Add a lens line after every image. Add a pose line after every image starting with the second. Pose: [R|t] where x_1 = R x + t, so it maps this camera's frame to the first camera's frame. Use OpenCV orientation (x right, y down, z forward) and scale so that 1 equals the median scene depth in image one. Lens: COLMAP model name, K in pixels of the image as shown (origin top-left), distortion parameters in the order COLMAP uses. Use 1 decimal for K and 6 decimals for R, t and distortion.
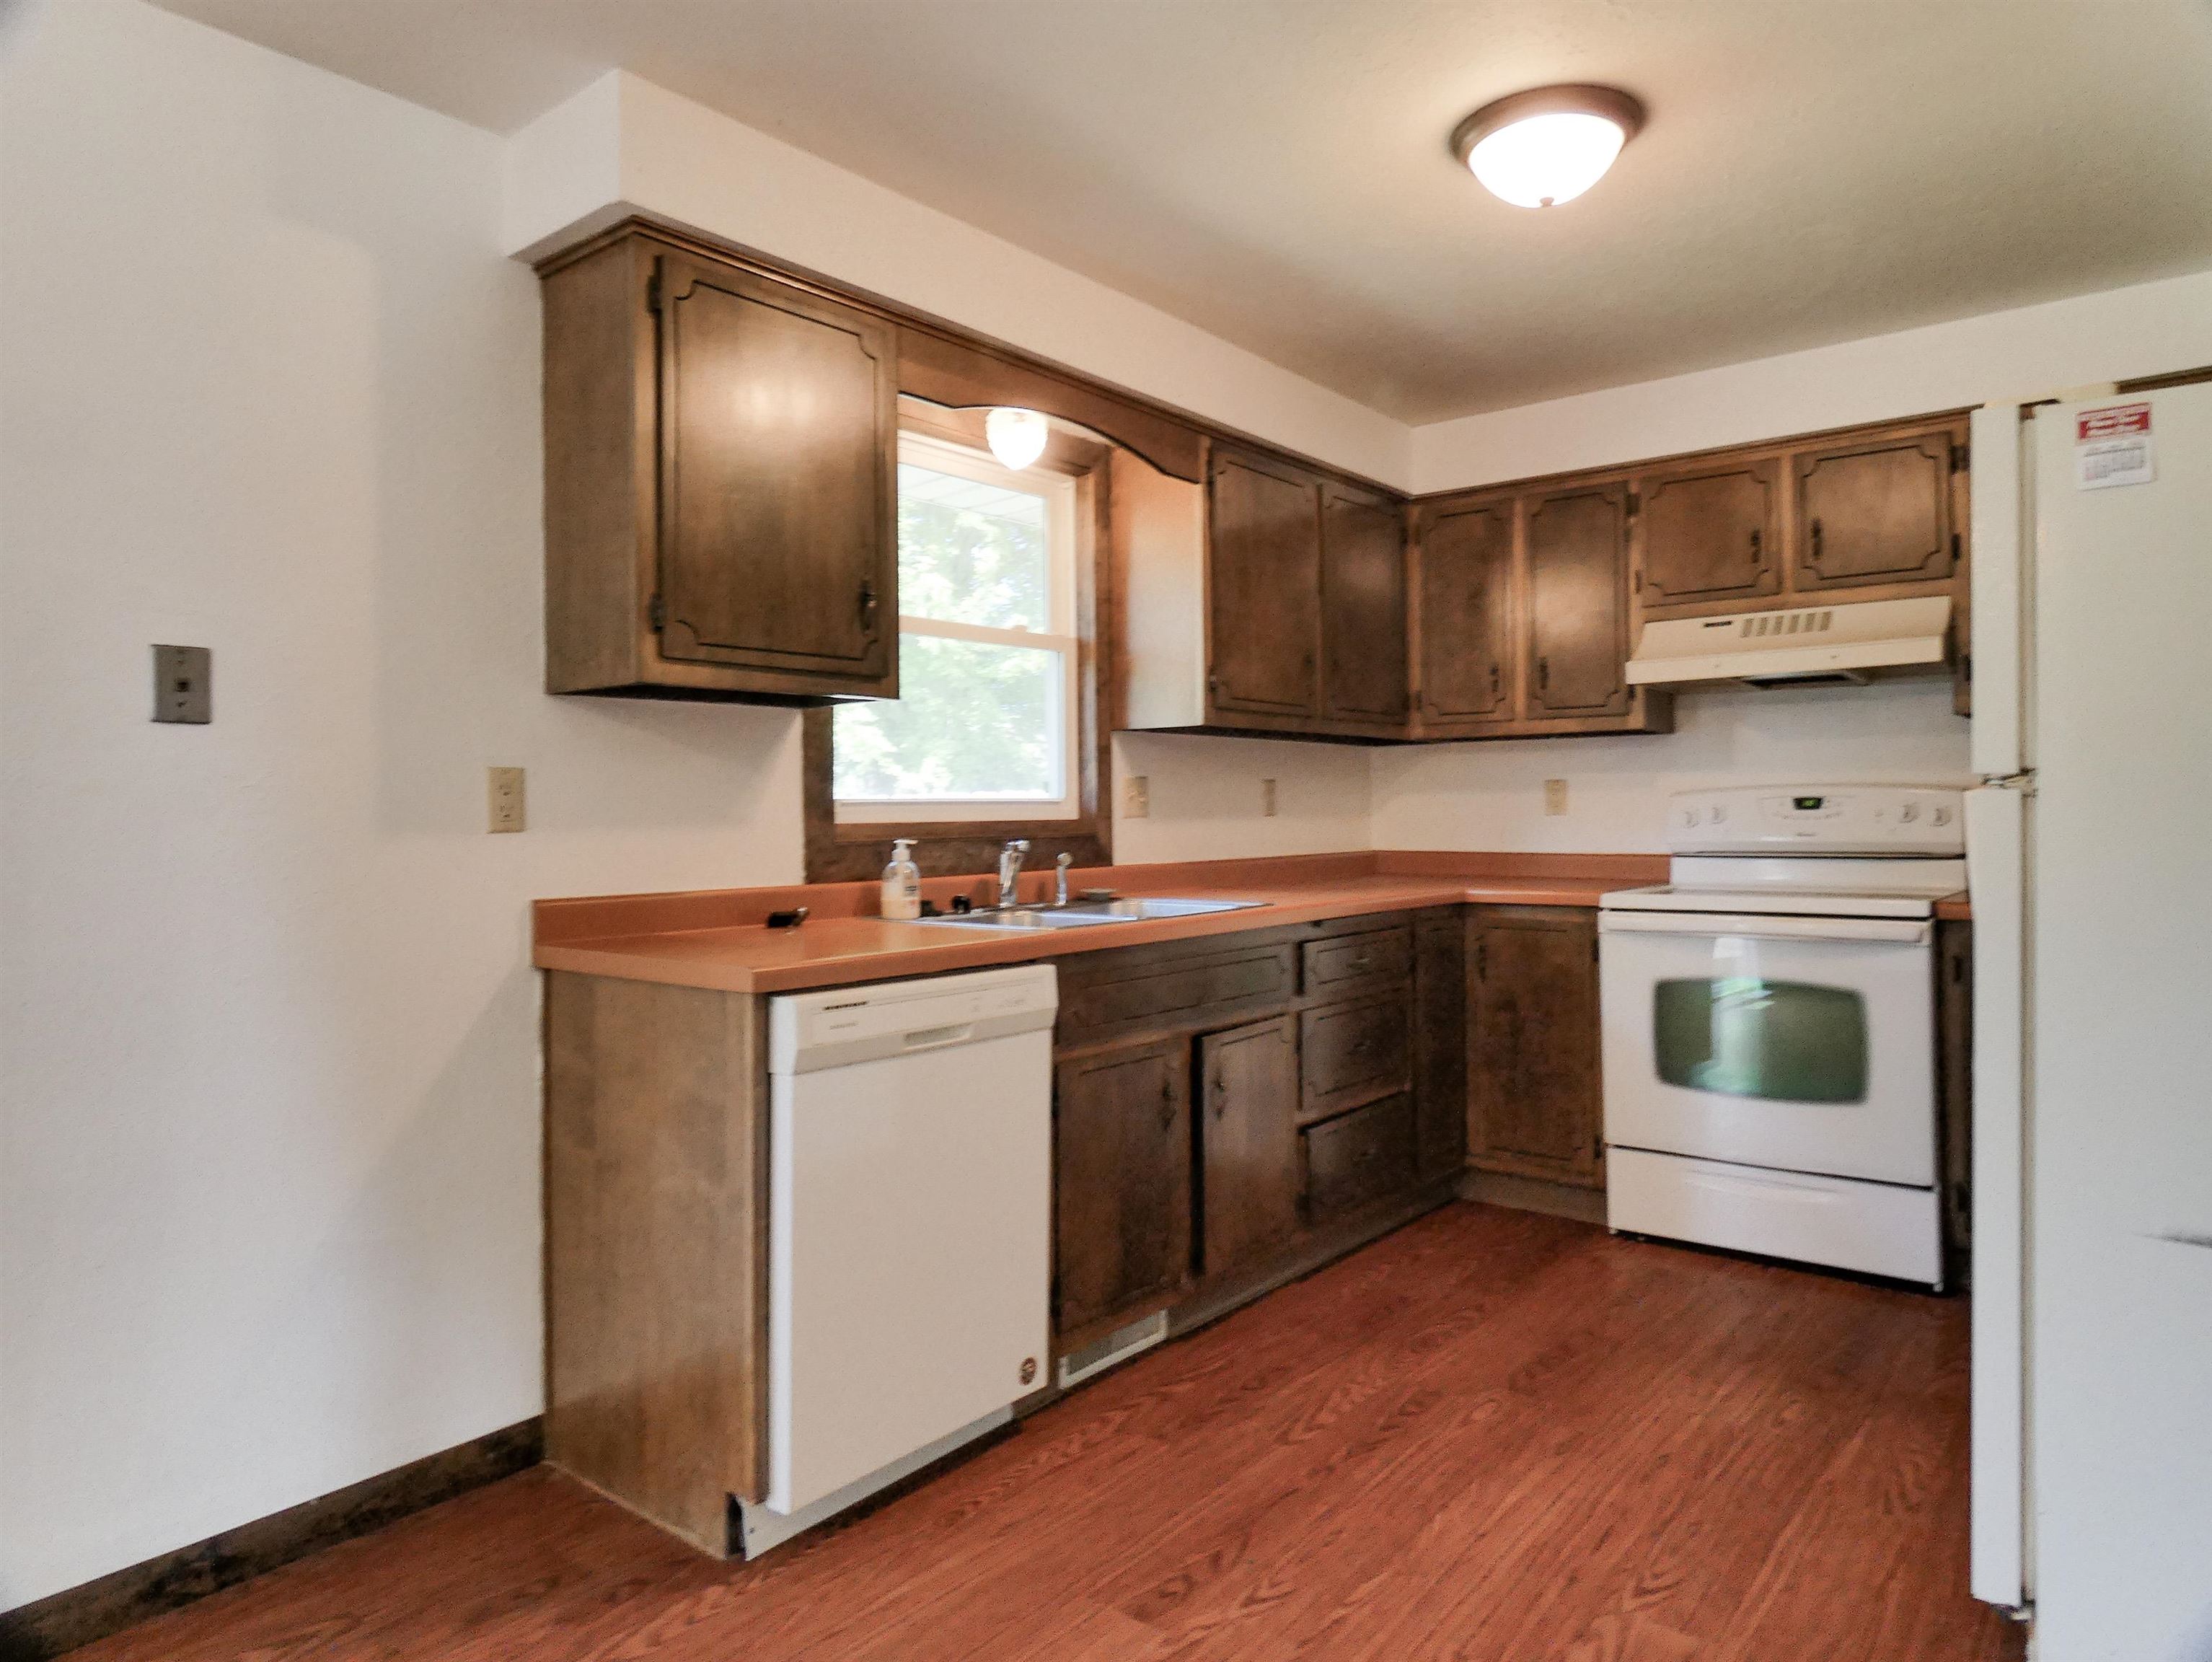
lens RADIAL K [[1384.9, 0, 1128.0], [0, 1384.9, 790.9], [0, 0, 1]] dist [0.000021, -0.001465]
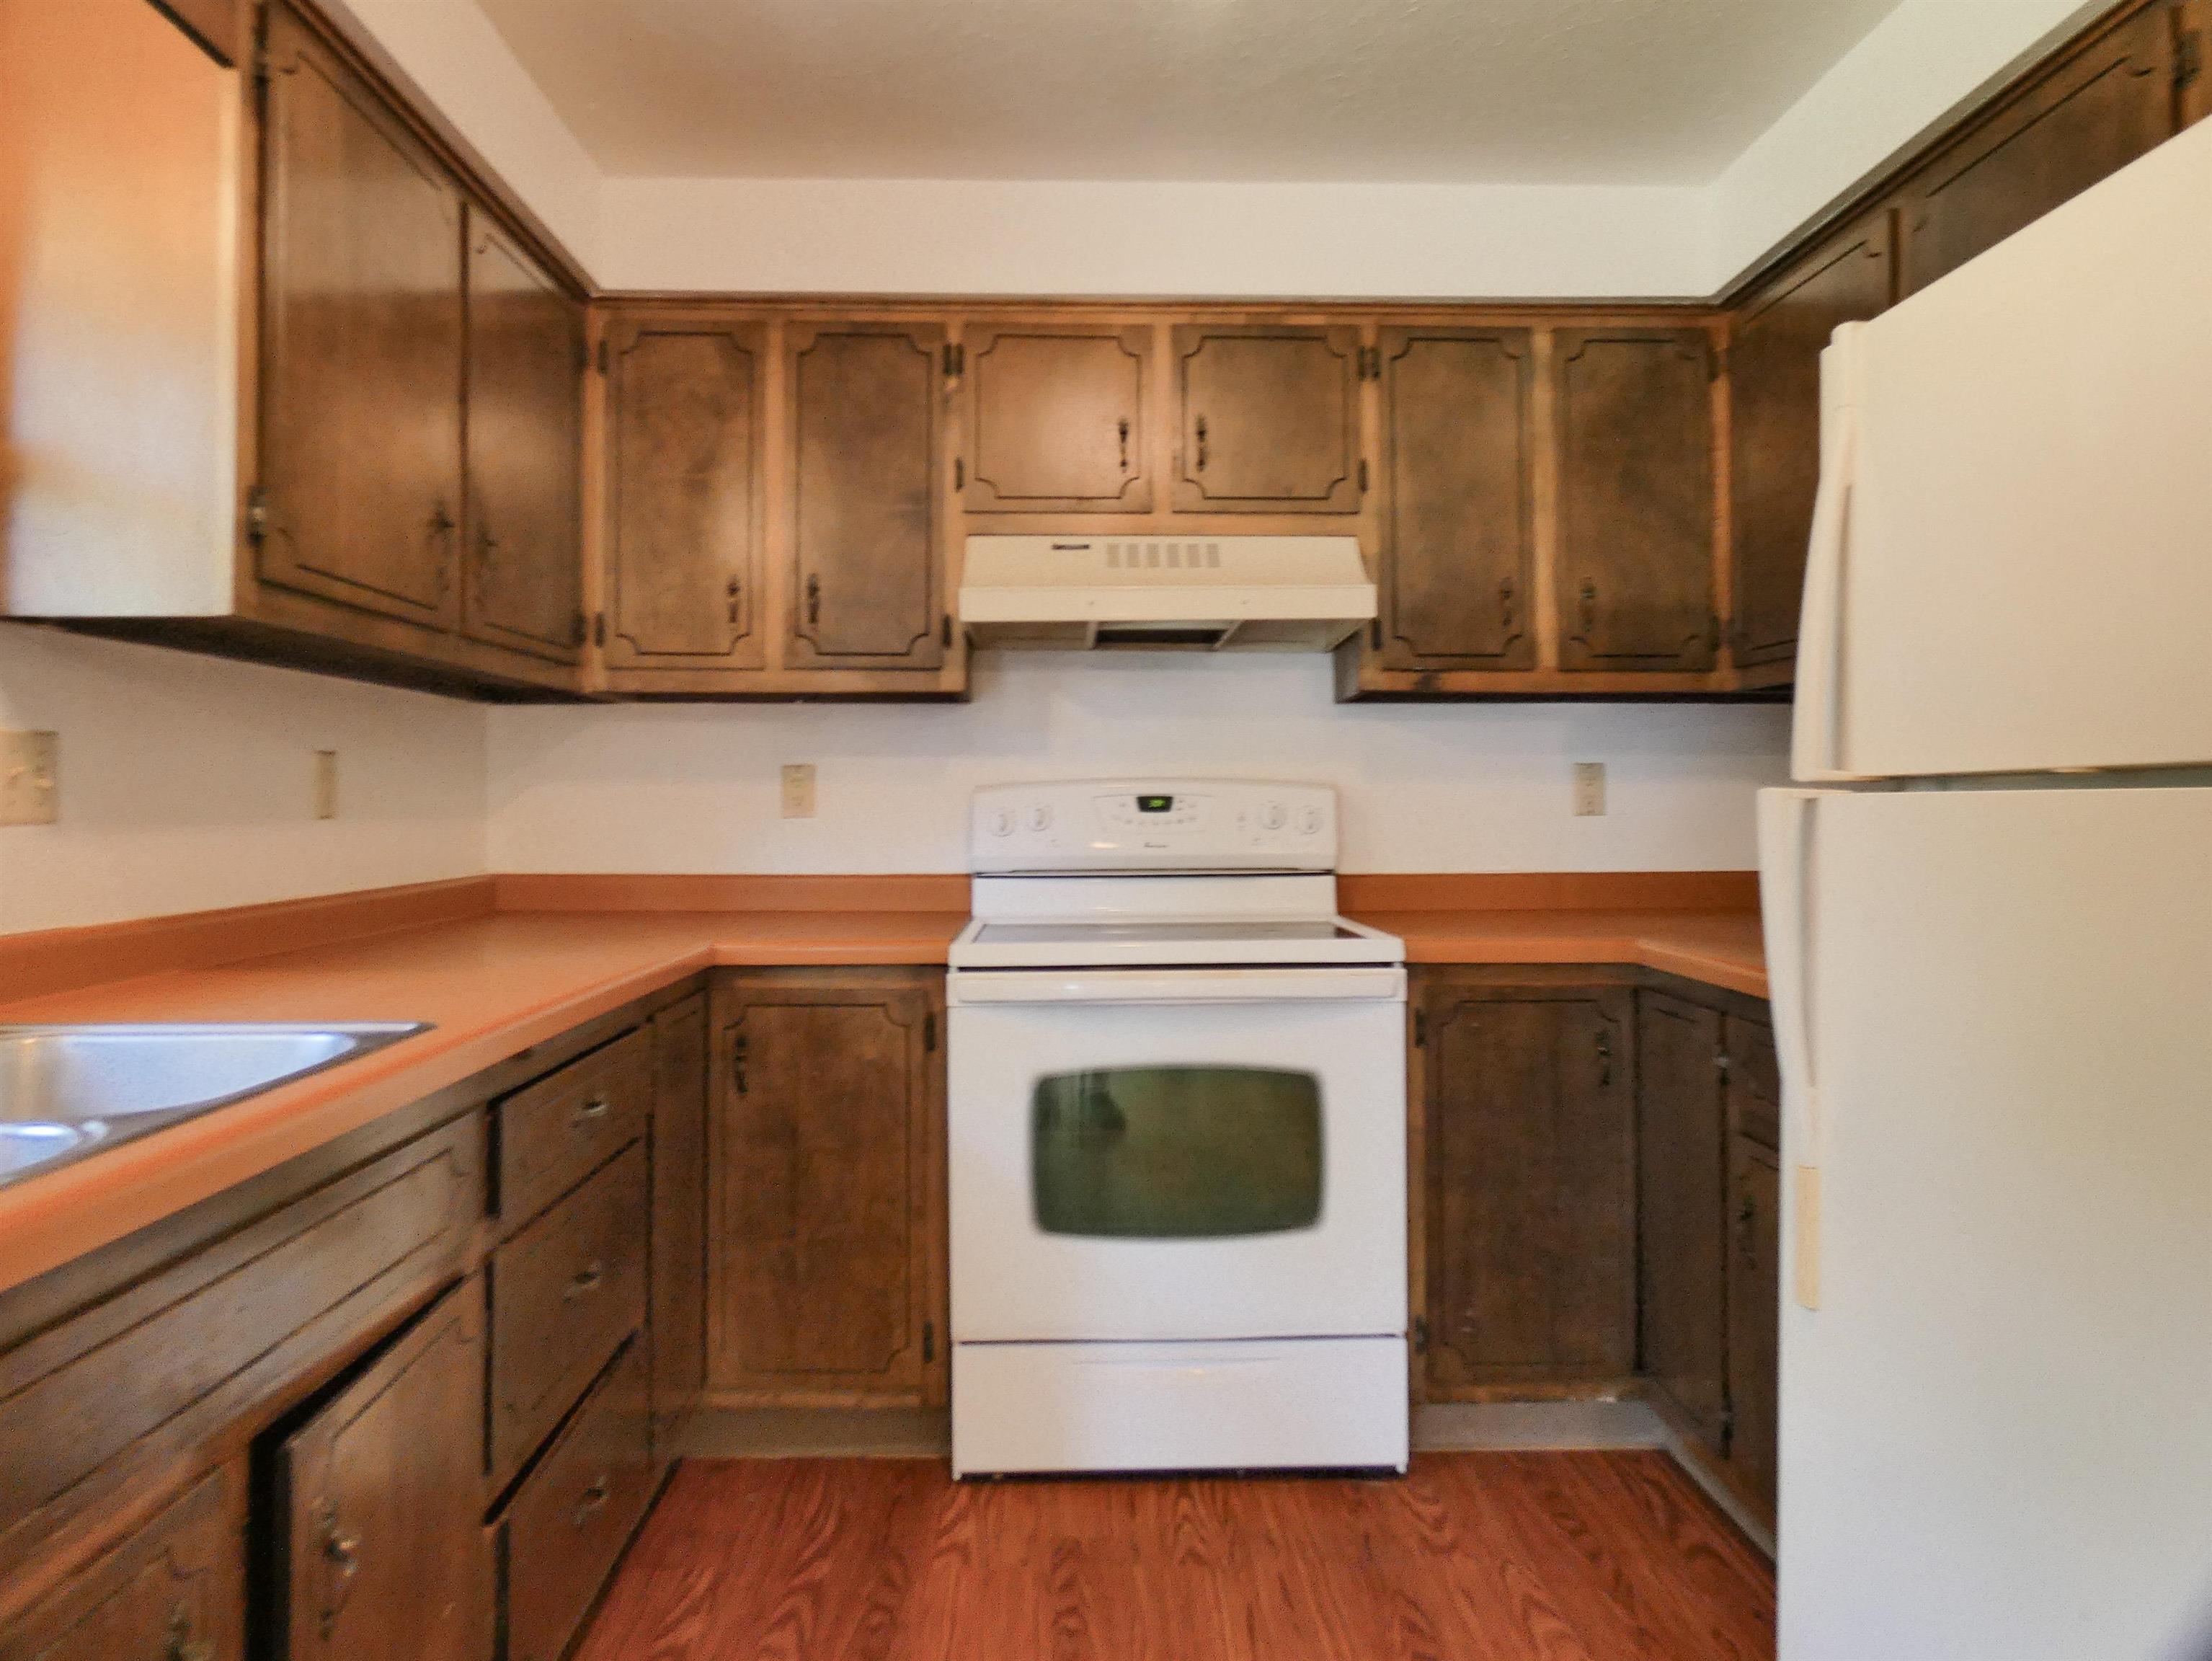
lens RADIAL K [[1402.8, 0, 1096.4], [0, 1402.8, 777.5], [0, 0, 1]] dist [-0.000955, -0.000563]
pose [[0.768572, 0.019459, 0.639467, -0.016560], [-0.015349, 0.999810, -0.011975, 0.004526], [-0.639579, -0.000612, 0.768725, 0.444694]]
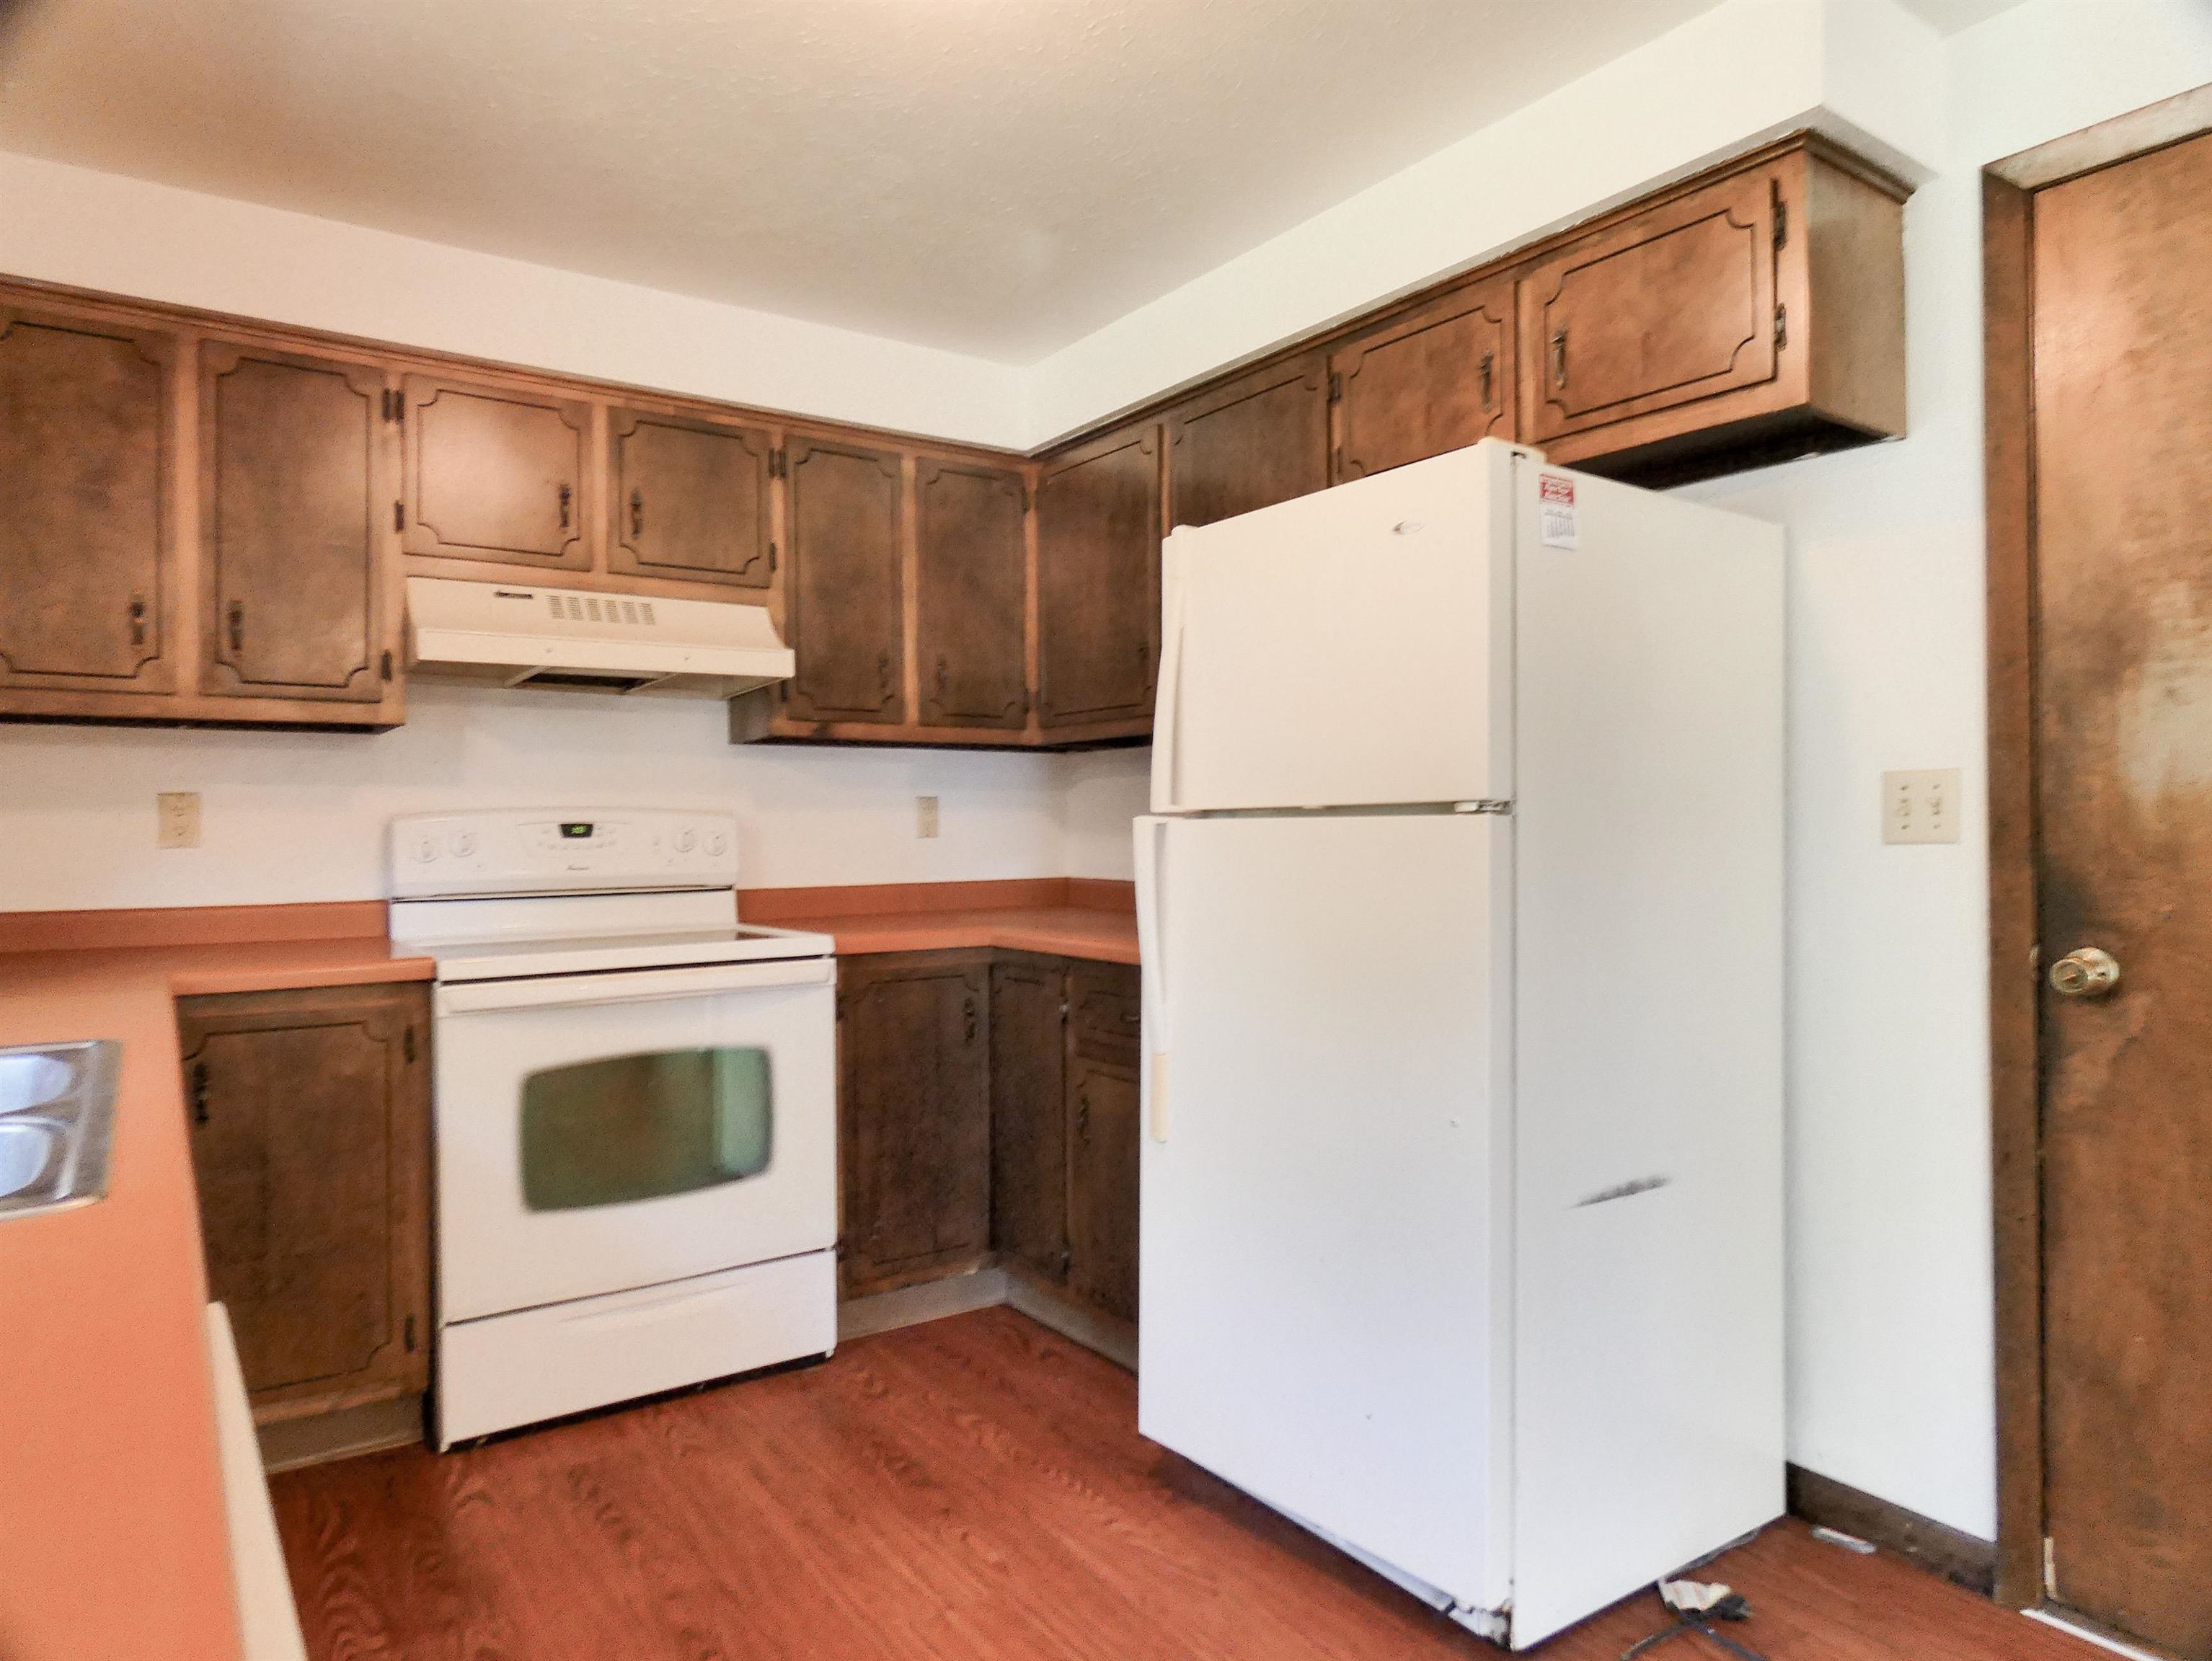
lens RADIAL K [[1383.9, 0, 1115.3], [0, 1383.9, 816.7], [0, 0, 1]] dist [0.002150, -0.000013]
pose [[0.286822, 0.013009, 0.957896, -0.209730], [-0.010045, 0.999894, -0.010572, 0.006428], [-0.957931, -0.006590, 0.286922, 0.461309]]
